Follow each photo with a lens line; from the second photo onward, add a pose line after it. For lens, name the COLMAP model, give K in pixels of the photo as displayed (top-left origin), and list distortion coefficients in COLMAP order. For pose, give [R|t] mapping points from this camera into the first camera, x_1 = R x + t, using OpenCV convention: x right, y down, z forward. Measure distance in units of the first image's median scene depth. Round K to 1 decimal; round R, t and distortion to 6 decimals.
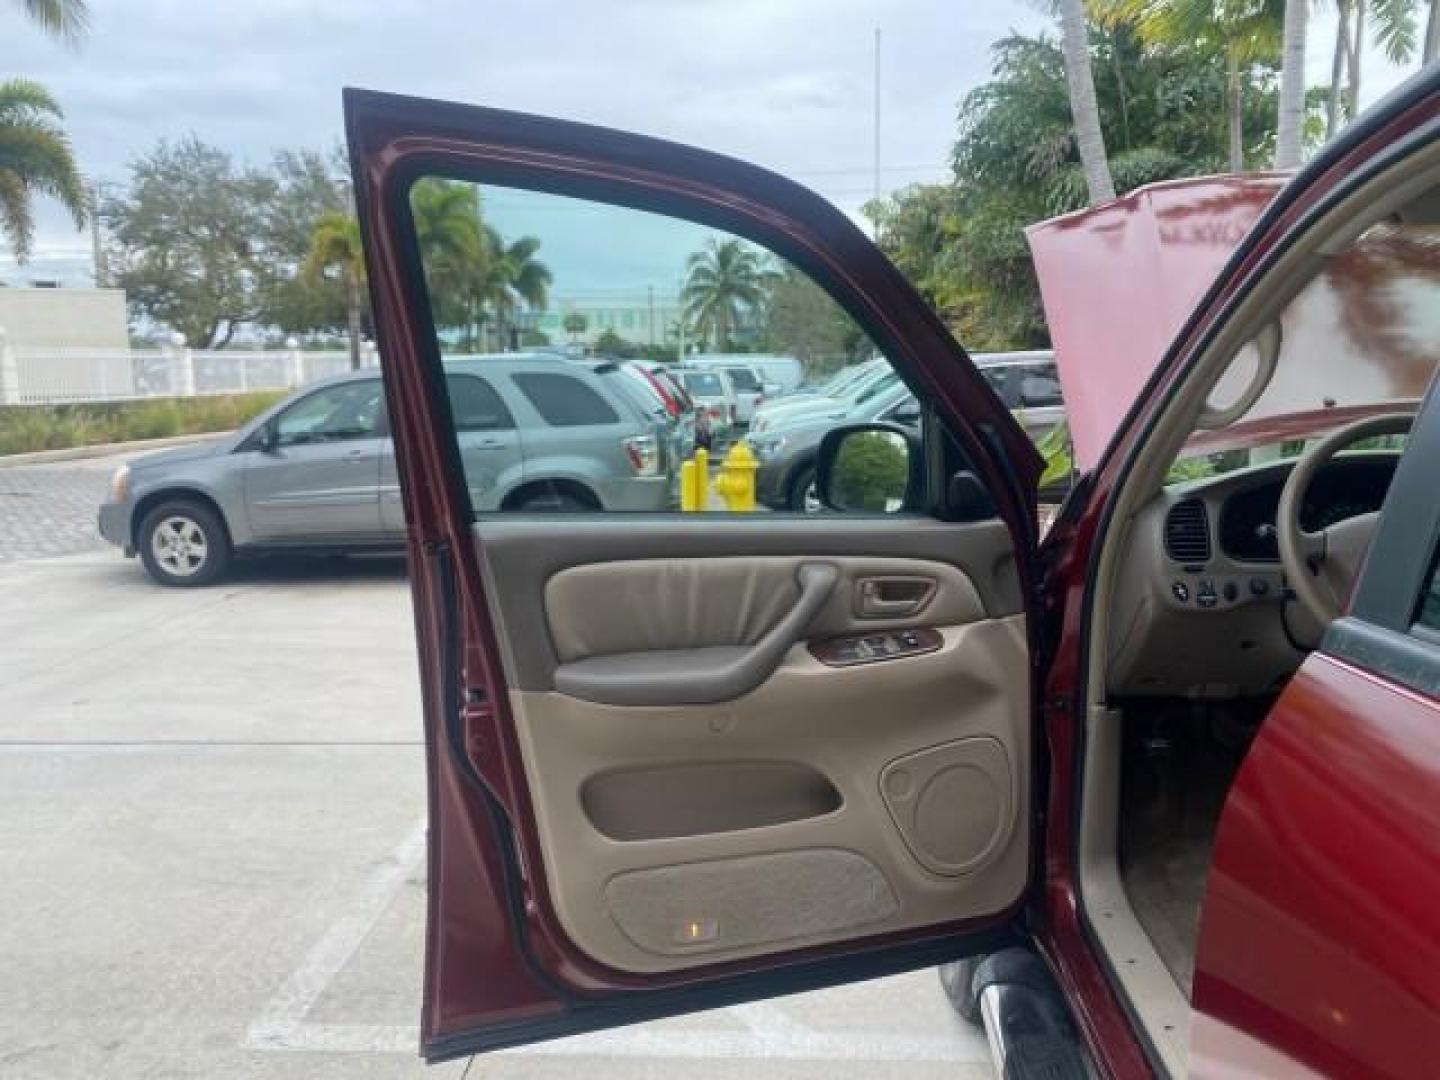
lens RADIAL K [[1105.3, 0, 719.4], [0, 1105.3, 536.1], [0, 0, 1]] dist [0.017115, -0.019926]
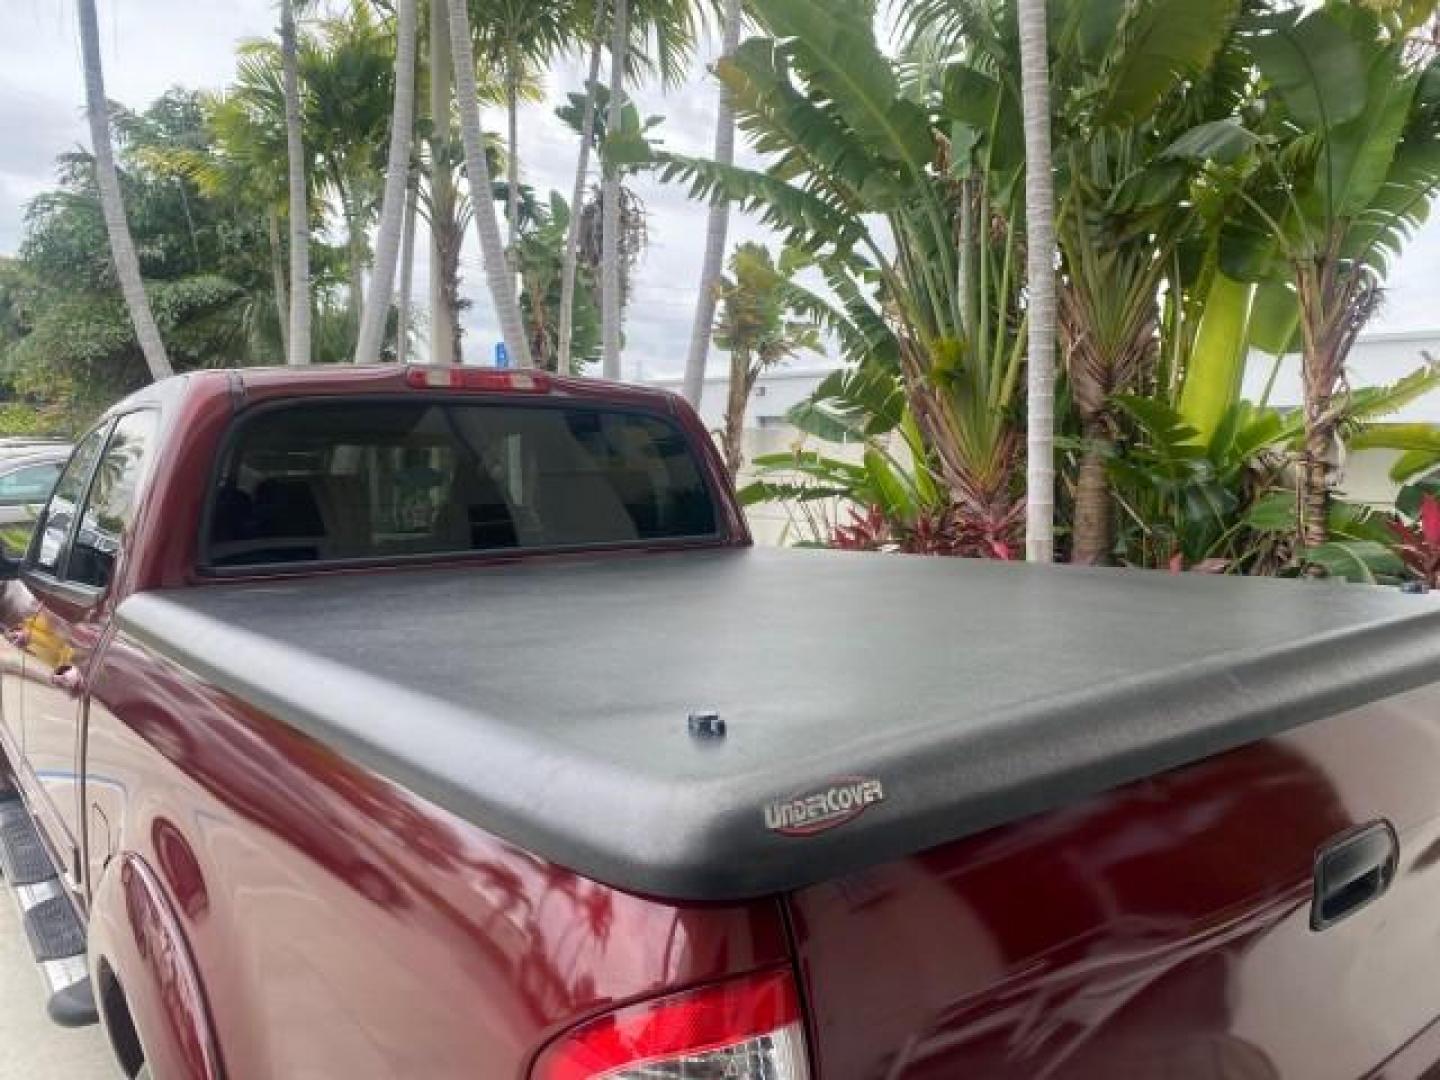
lens RADIAL K [[1108.5, 0, 731.0], [0, 1108.5, 539.3], [0, 0, 1]] dist [-0.001182, 0.002541]
pose [[0.732895, -0.037091, 0.679330, -0.005621], [0.084431, 0.995752, -0.036721, 0.005440], [-0.675083, 0.084269, 0.732913, -0.063624]]
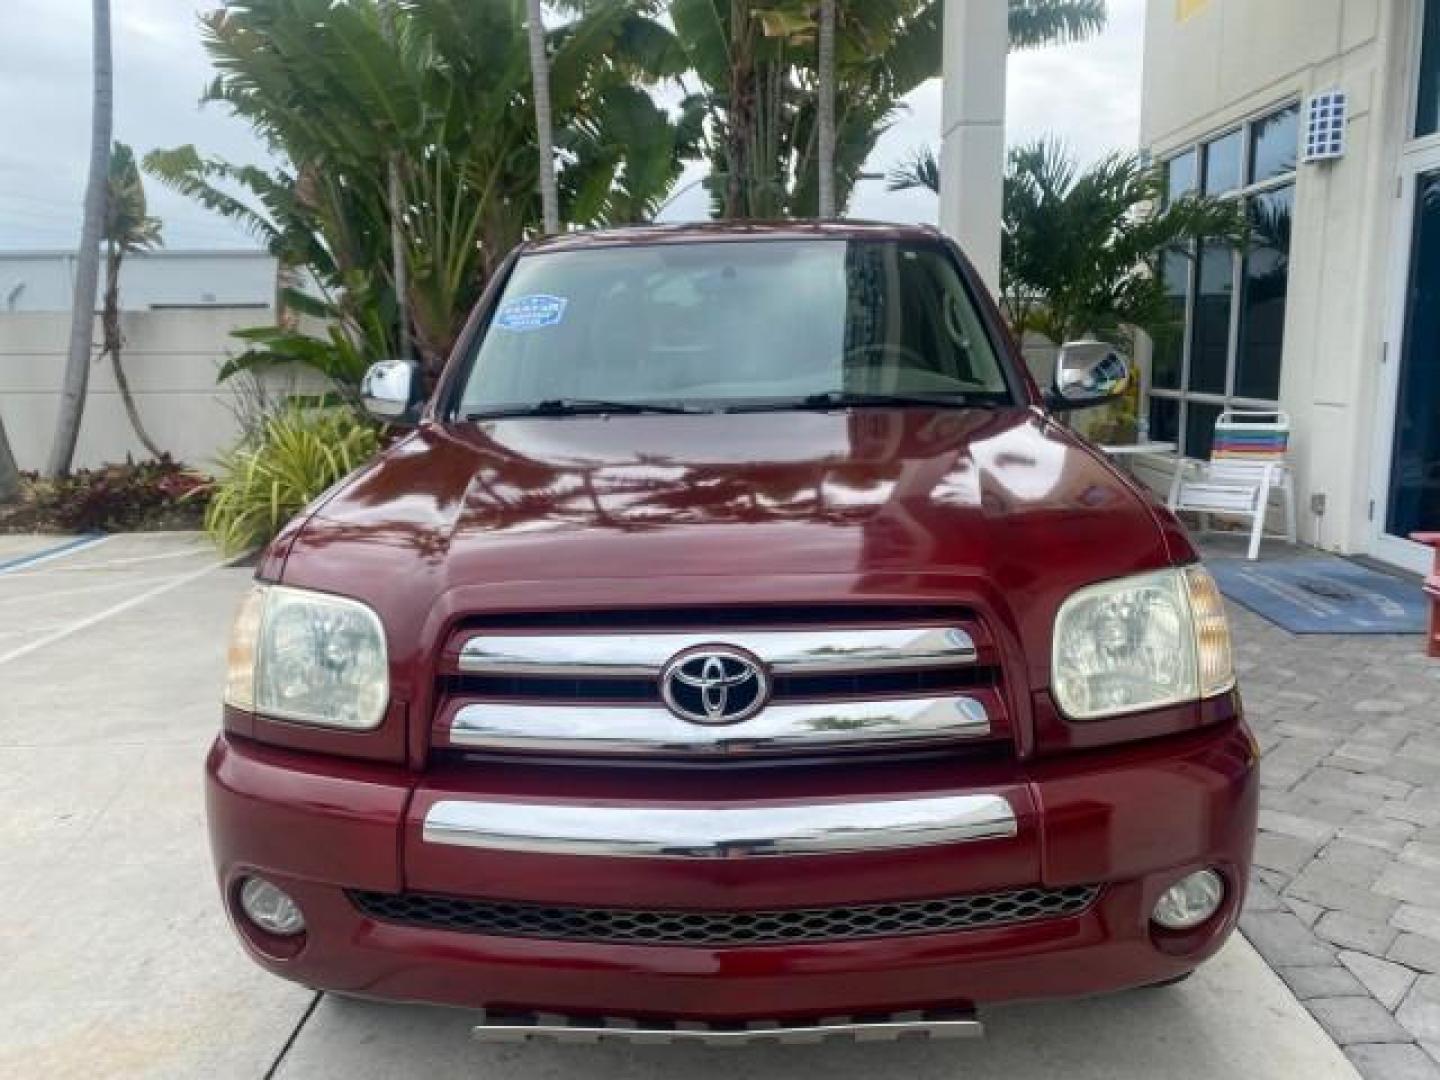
lens RADIAL K [[1116.6, 0, 713.9], [0, 1116.6, 531.7], [0, 0, 1]] dist [0.007416, 0.001225]
pose [[-0.041060, -0.151063, 0.987671, -0.114686], [0.163045, 0.974242, 0.155787, 0.006281], [-0.985764, 0.167432, -0.015372, -0.022701]]
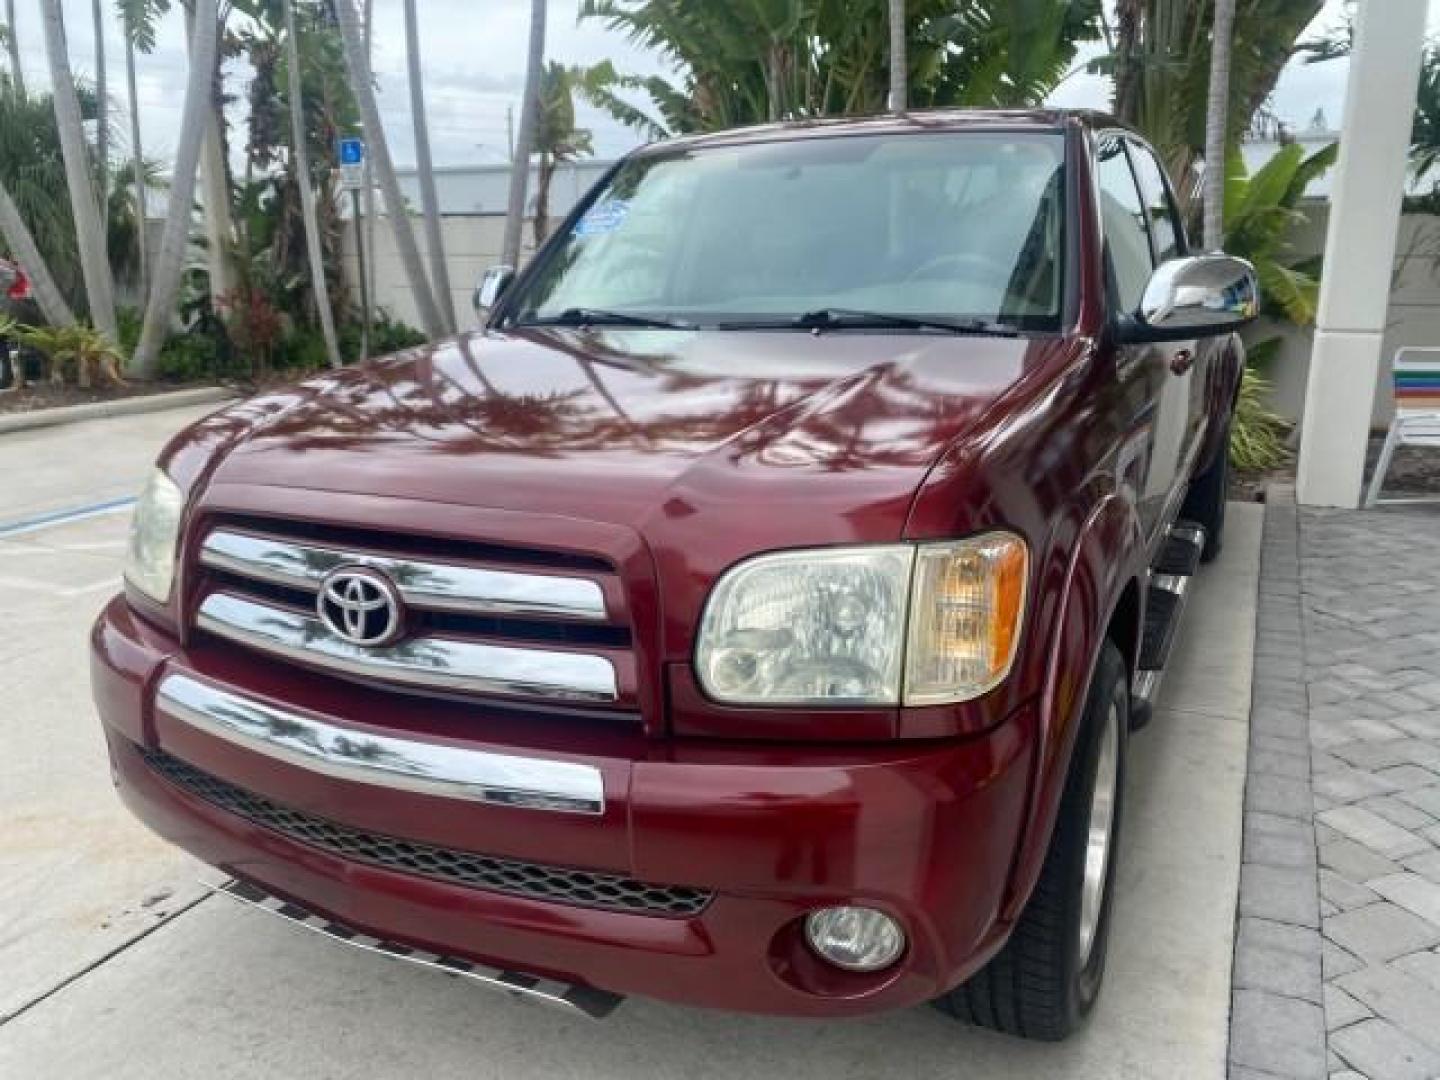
lens RADIAL K [[1123.1, 0, 719.7], [0, 1123.1, 532.2], [0, 0, 1]] dist [-0.005476, -0.002410]
pose [[0.380494, -0.212741, 0.899981, -0.106392], [0.140027, 0.975213, 0.171324, 0.010276], [-0.914121, 0.060834, 0.400852, -0.050727]]
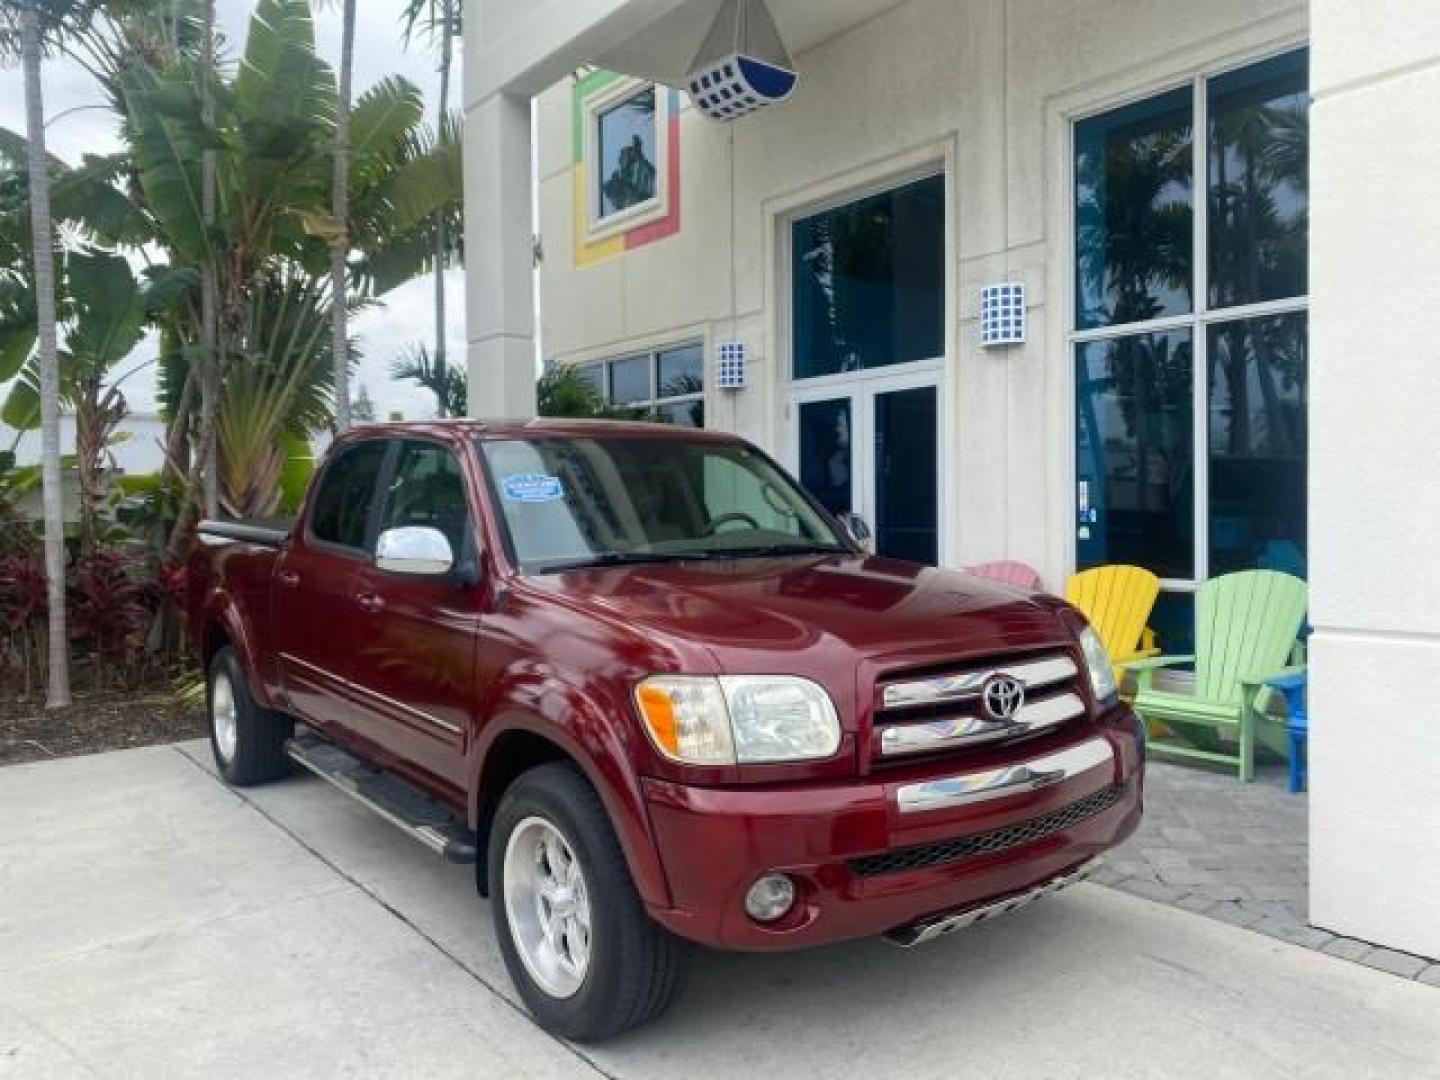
lens RADIAL K [[1114.4, 0, 714.0], [0, 1114.4, 542.5], [0, 0, 1]] dist [0.002618, 0.005378]
pose [[-0.661352, -0.000352, 0.750076, -0.116917], [0.129916, 0.984832, 0.115011, -0.002397], [-0.738739, 0.173510, -0.651275, 0.036601]]
